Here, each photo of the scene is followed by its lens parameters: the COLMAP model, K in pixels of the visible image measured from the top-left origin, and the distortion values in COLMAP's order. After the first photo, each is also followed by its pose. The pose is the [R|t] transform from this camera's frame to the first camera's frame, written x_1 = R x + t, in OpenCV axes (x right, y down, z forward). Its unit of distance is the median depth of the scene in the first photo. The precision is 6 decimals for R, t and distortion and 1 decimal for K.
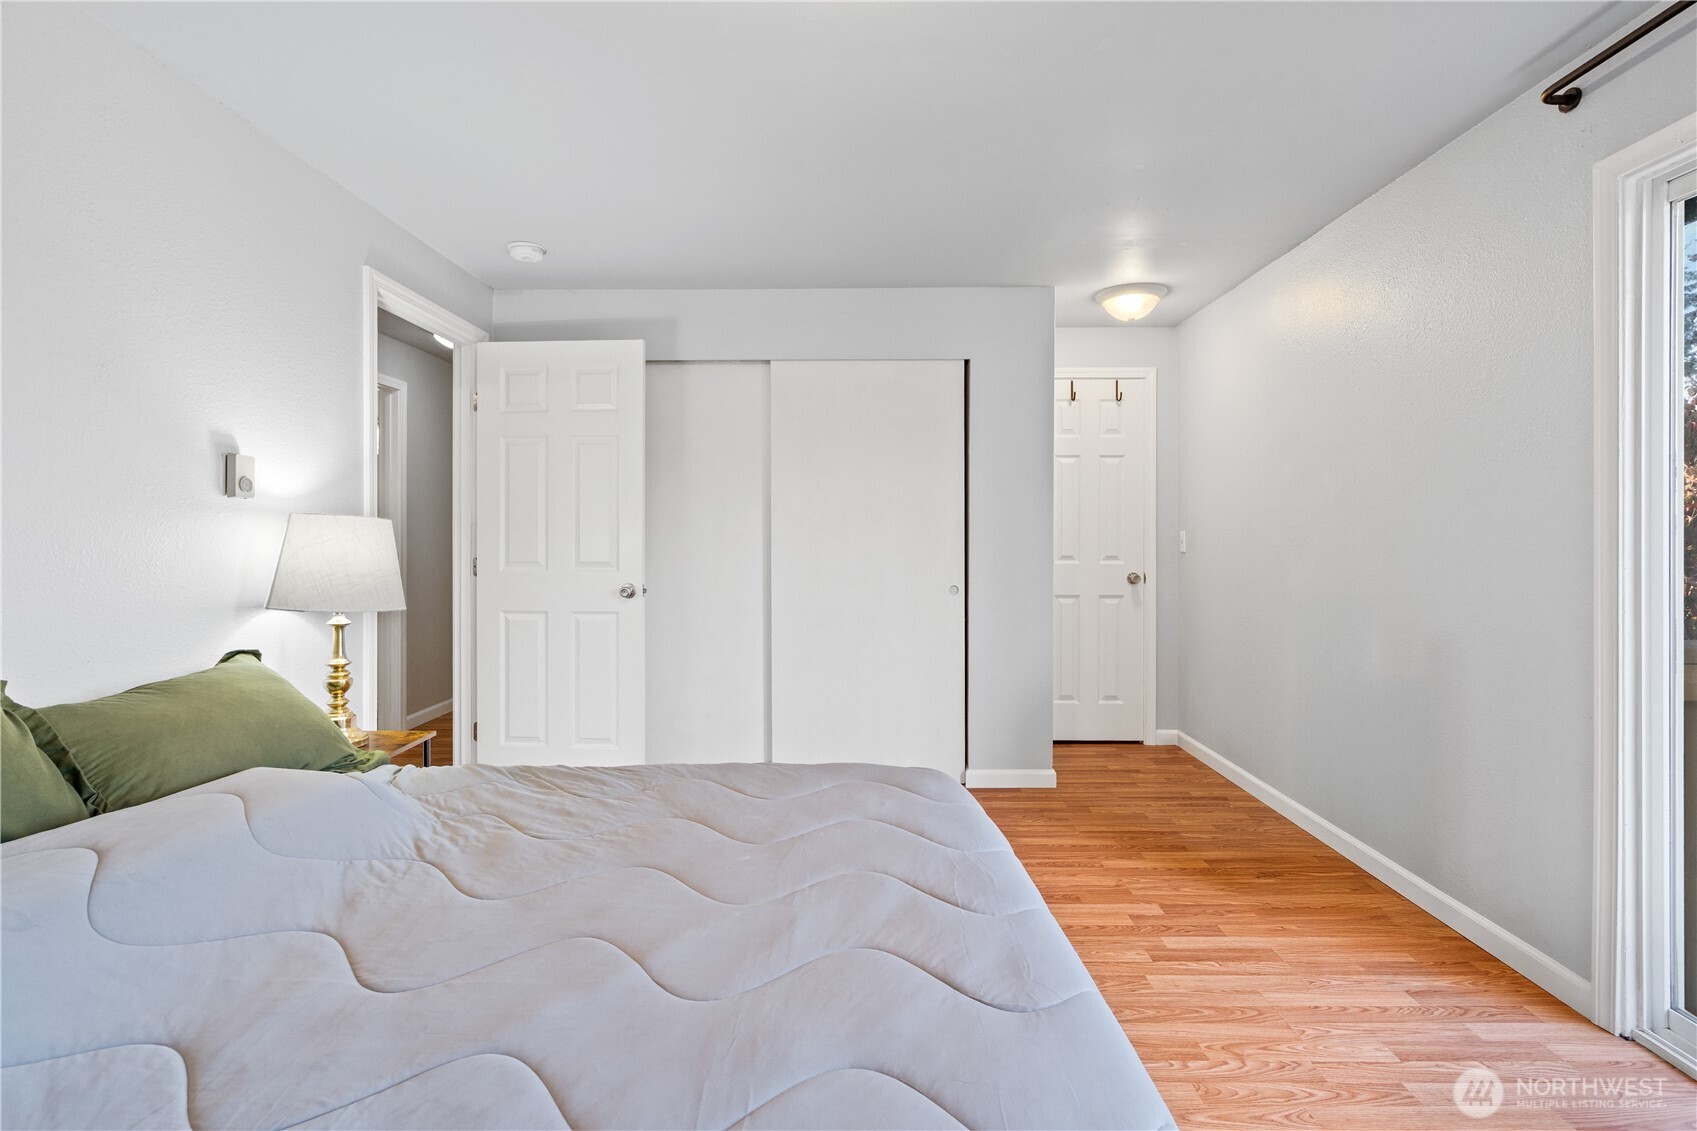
lens RADIAL K [[774.5, 0, 847.3], [0, 774.5, 562.4], [0, 0, 1]] dist [0.000412, -0.000100]
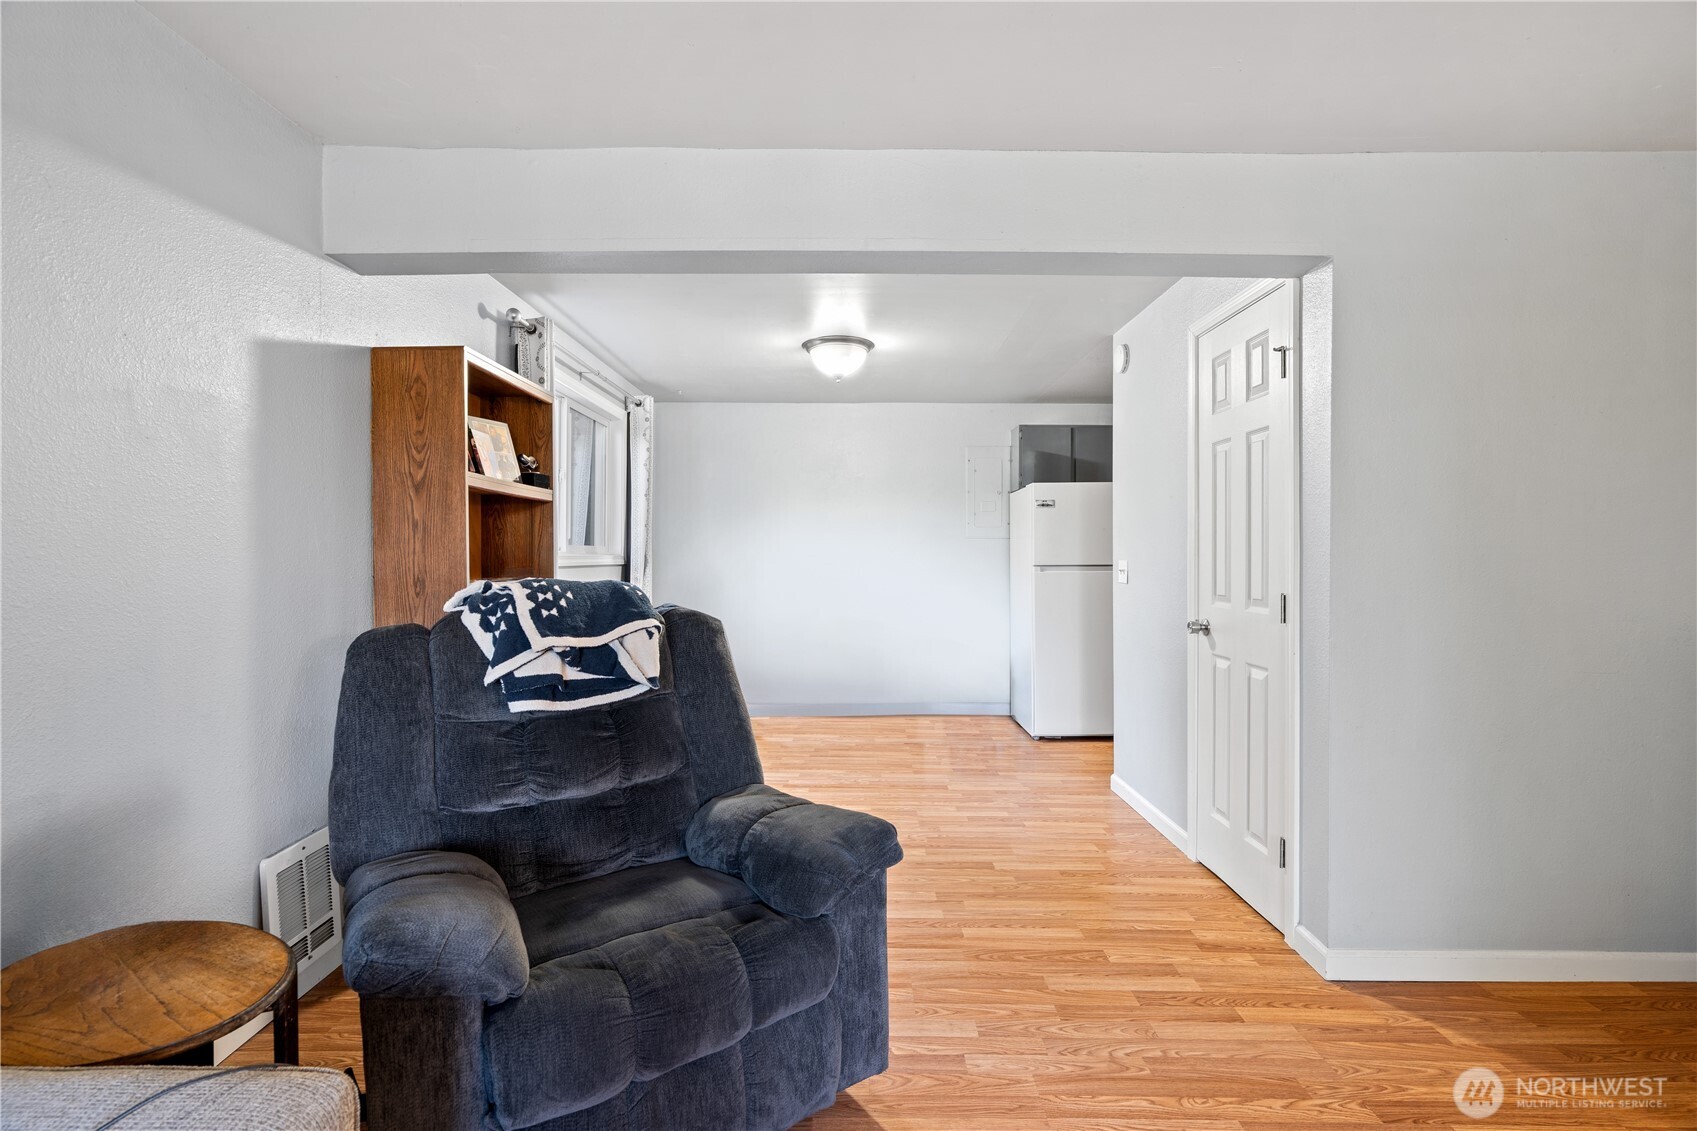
lens RADIAL K [[774.5, 0, 849.2], [0, 774.5, 555.9], [0, 0, 1]] dist [0.000412, -0.000100]
pose [[-0.999586, 0.017381, -0.022935, 0.885836], [0.017500, 0.999834, -0.004997, -0.041737], [0.022844, -0.005396, -0.999724, 2.067077]]
